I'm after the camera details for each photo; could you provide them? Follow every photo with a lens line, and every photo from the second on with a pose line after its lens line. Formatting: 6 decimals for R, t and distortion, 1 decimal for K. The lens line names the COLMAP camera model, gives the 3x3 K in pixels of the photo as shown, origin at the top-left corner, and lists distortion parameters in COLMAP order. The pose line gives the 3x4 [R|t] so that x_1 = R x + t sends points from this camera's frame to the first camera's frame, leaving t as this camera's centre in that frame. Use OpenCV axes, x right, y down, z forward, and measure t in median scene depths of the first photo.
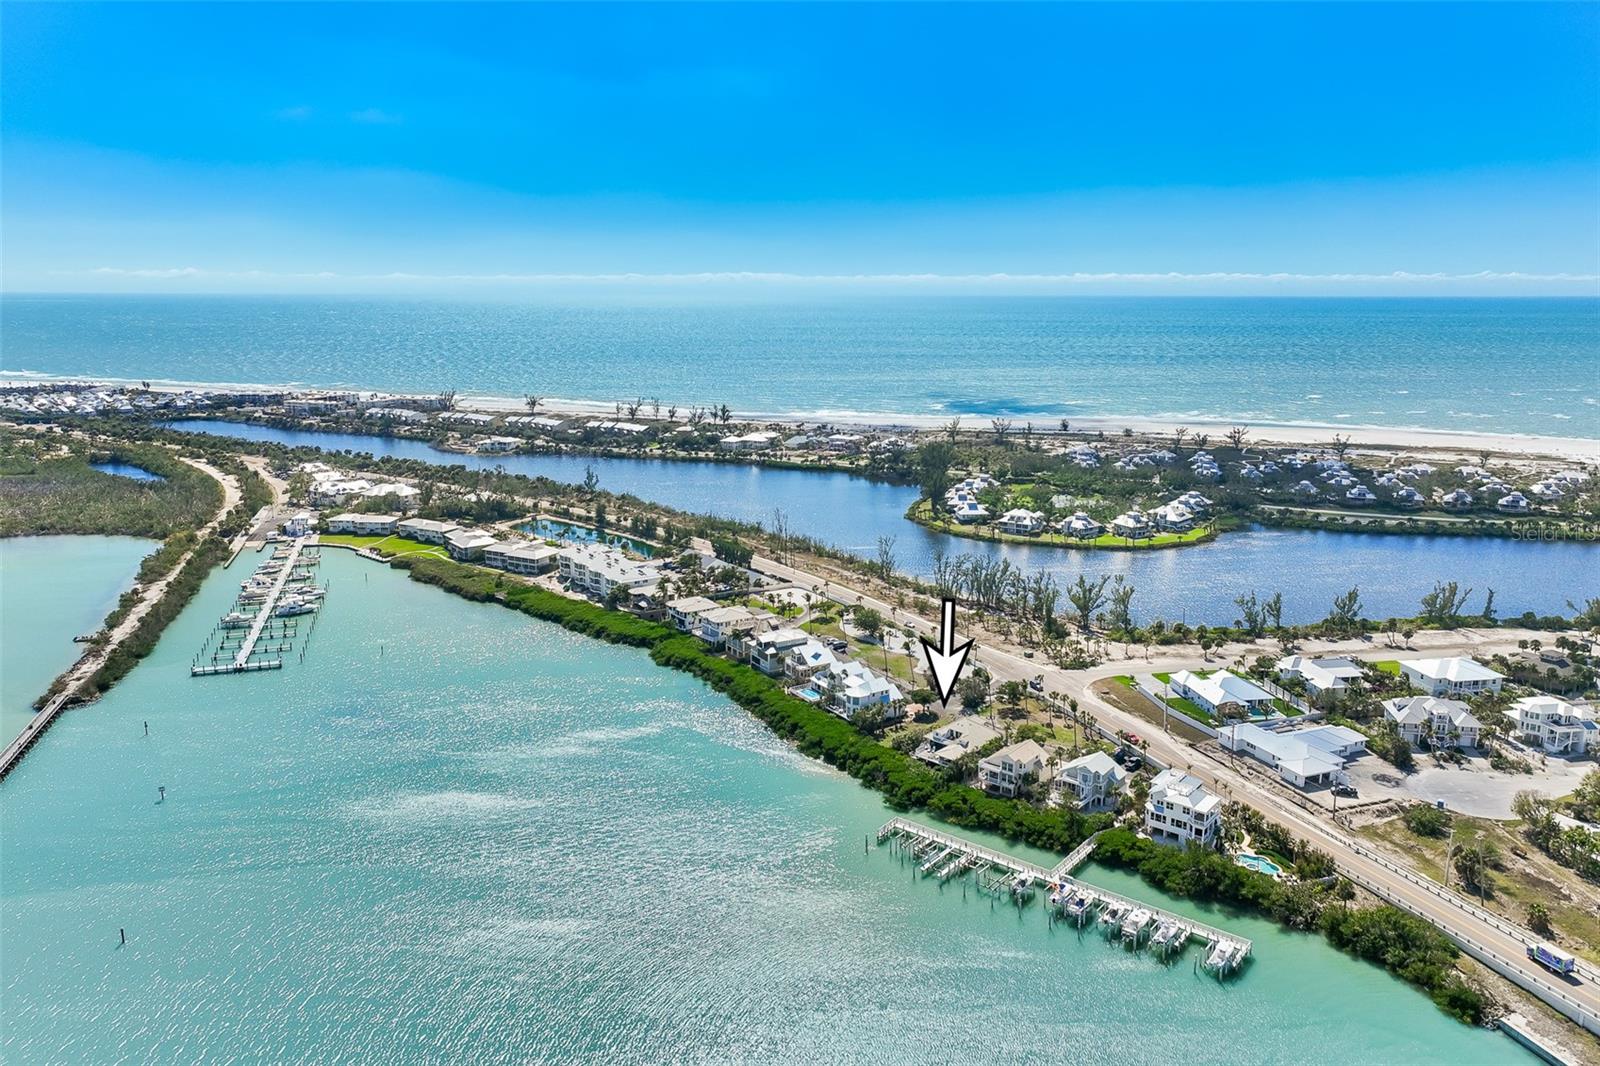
lens RADIAL K [[1110.8, 0, 799.9], [0, 1110.8, 515.7], [0, 0, 1]] dist [0.004418, 0.003076]
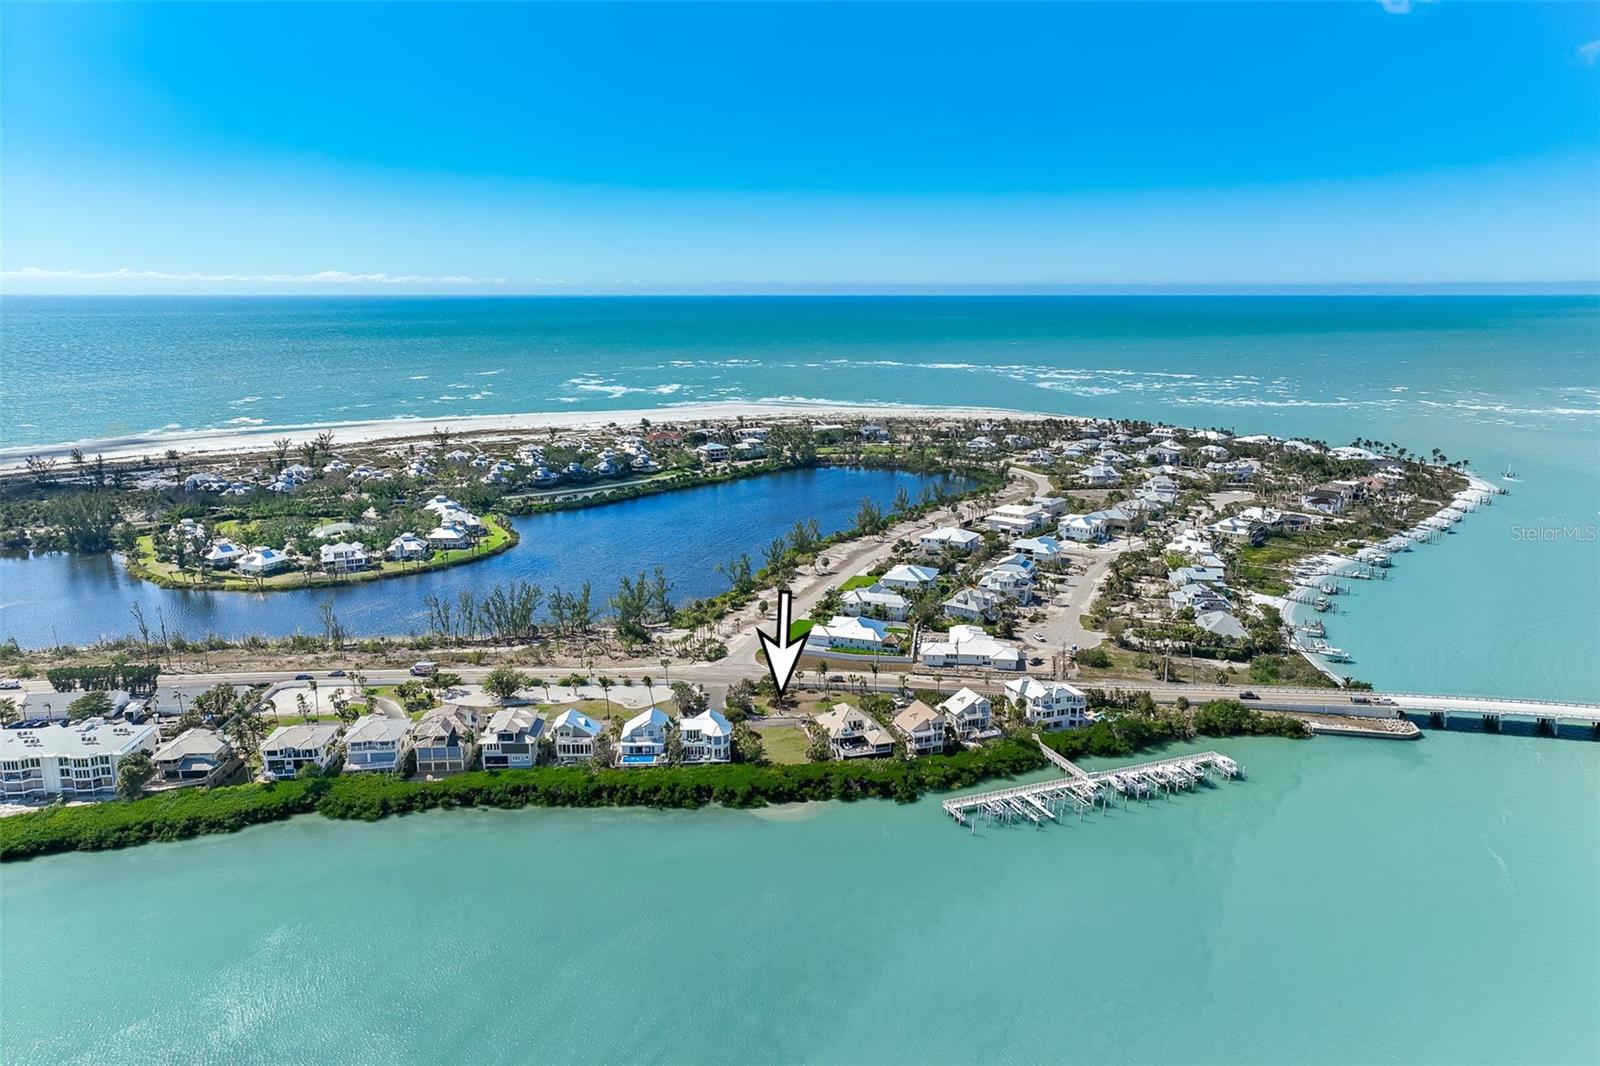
lens RADIAL K [[1125.3, 0, 800.0], [0, 1125.3, 533.0], [0, 0, 1]] dist [0.004501, 0.003793]
pose [[0.487852, -0.183310, 0.853462, -0.528677], [0.171904, 0.978732, 0.111953, -0.071388], [-0.855833, 0.092097, 0.508988, 0.361828]]
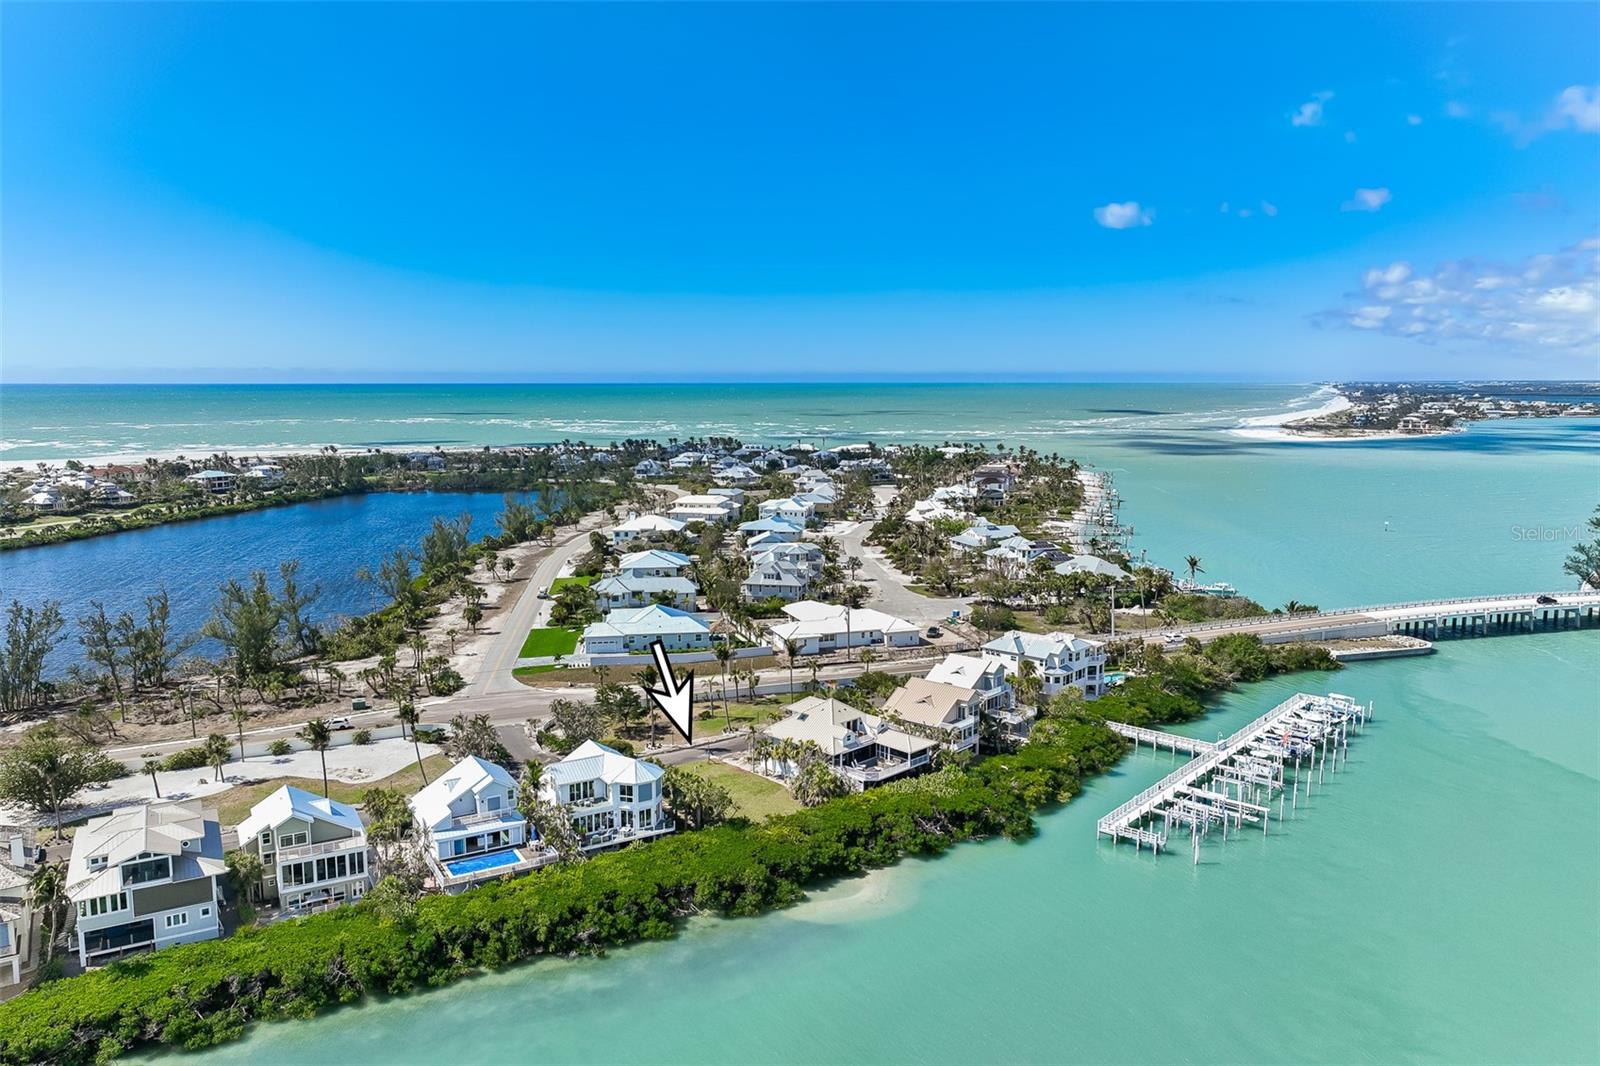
lens RADIAL K [[1140.3, 0, 800.0], [0, 1140.3, 533.0], [0, 0, 1]] dist [0.015701, 0.001397]
pose [[0.028563, -0.133732, 0.990606, -0.306382], [0.198121, 0.972107, 0.125523, 0.015992], [-0.979761, 0.192674, 0.054261, 0.702451]]
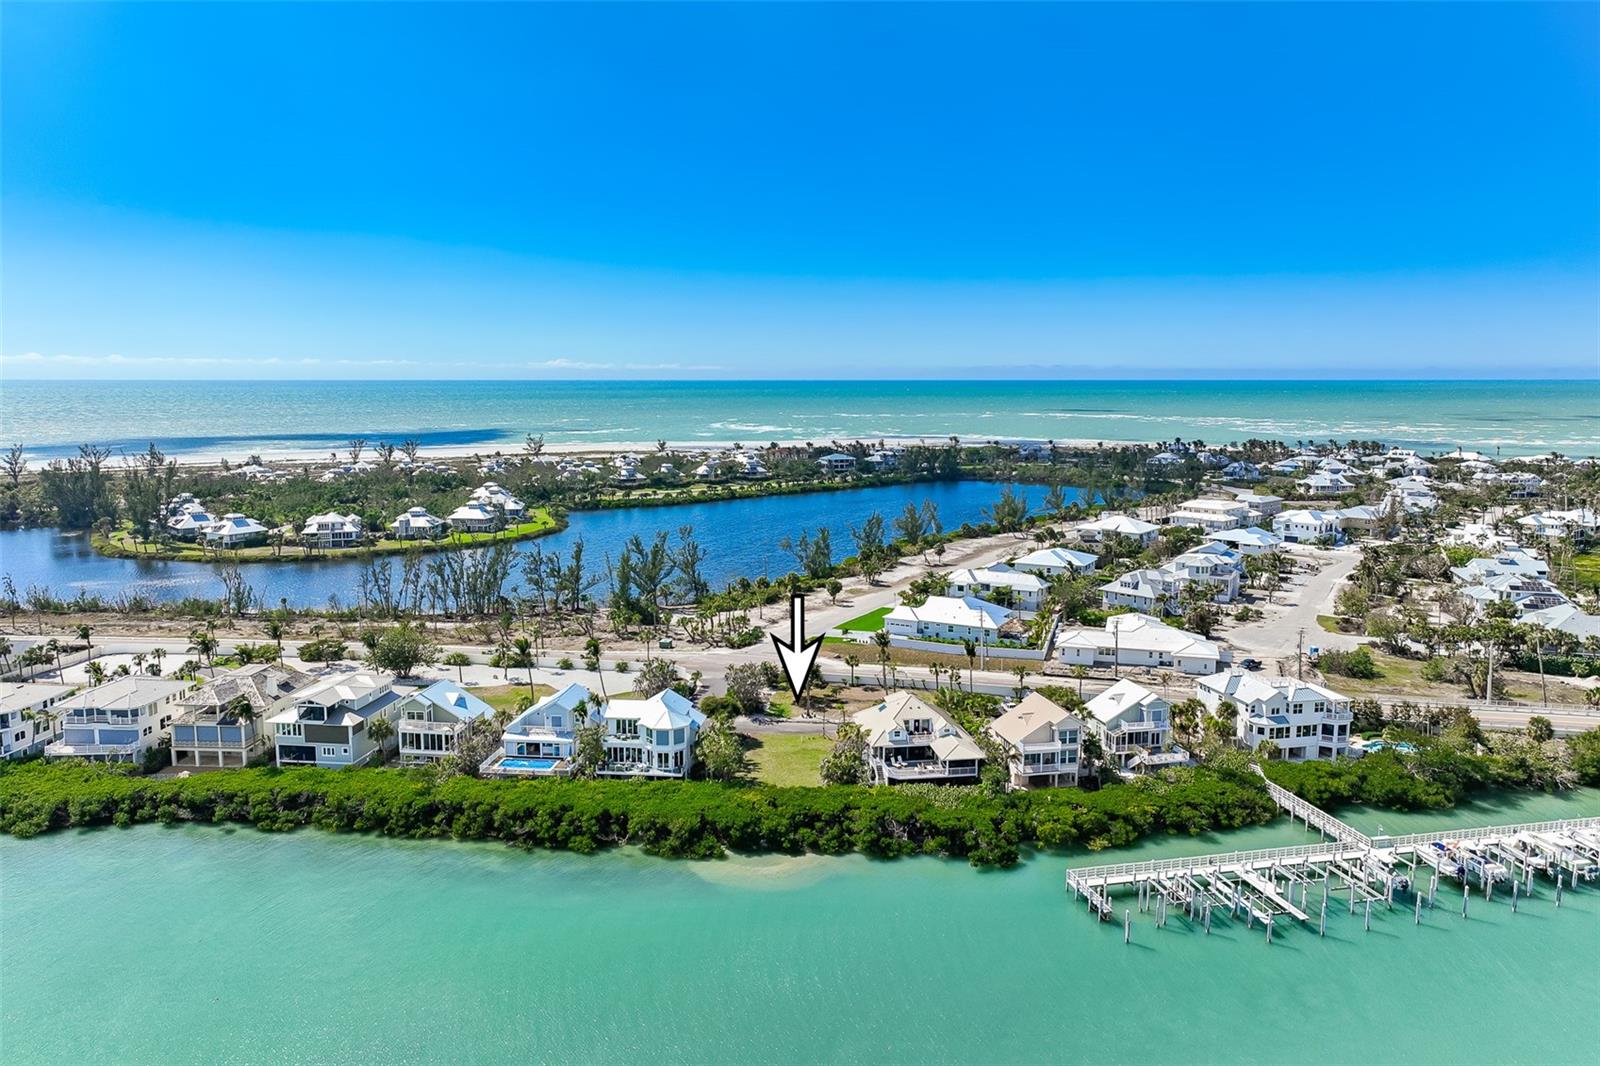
lens RADIAL K [[1137.3, 0, 800.0], [0, 1137.3, 533.0], [0, 0, 1]] dist [0.005136, 0.004342]
pose [[0.617381, -0.107513, 0.779283, -0.244120], [0.154689, 0.987868, 0.013739, 0.059496], [-0.771306, 0.112064, 0.626521, 0.483996]]
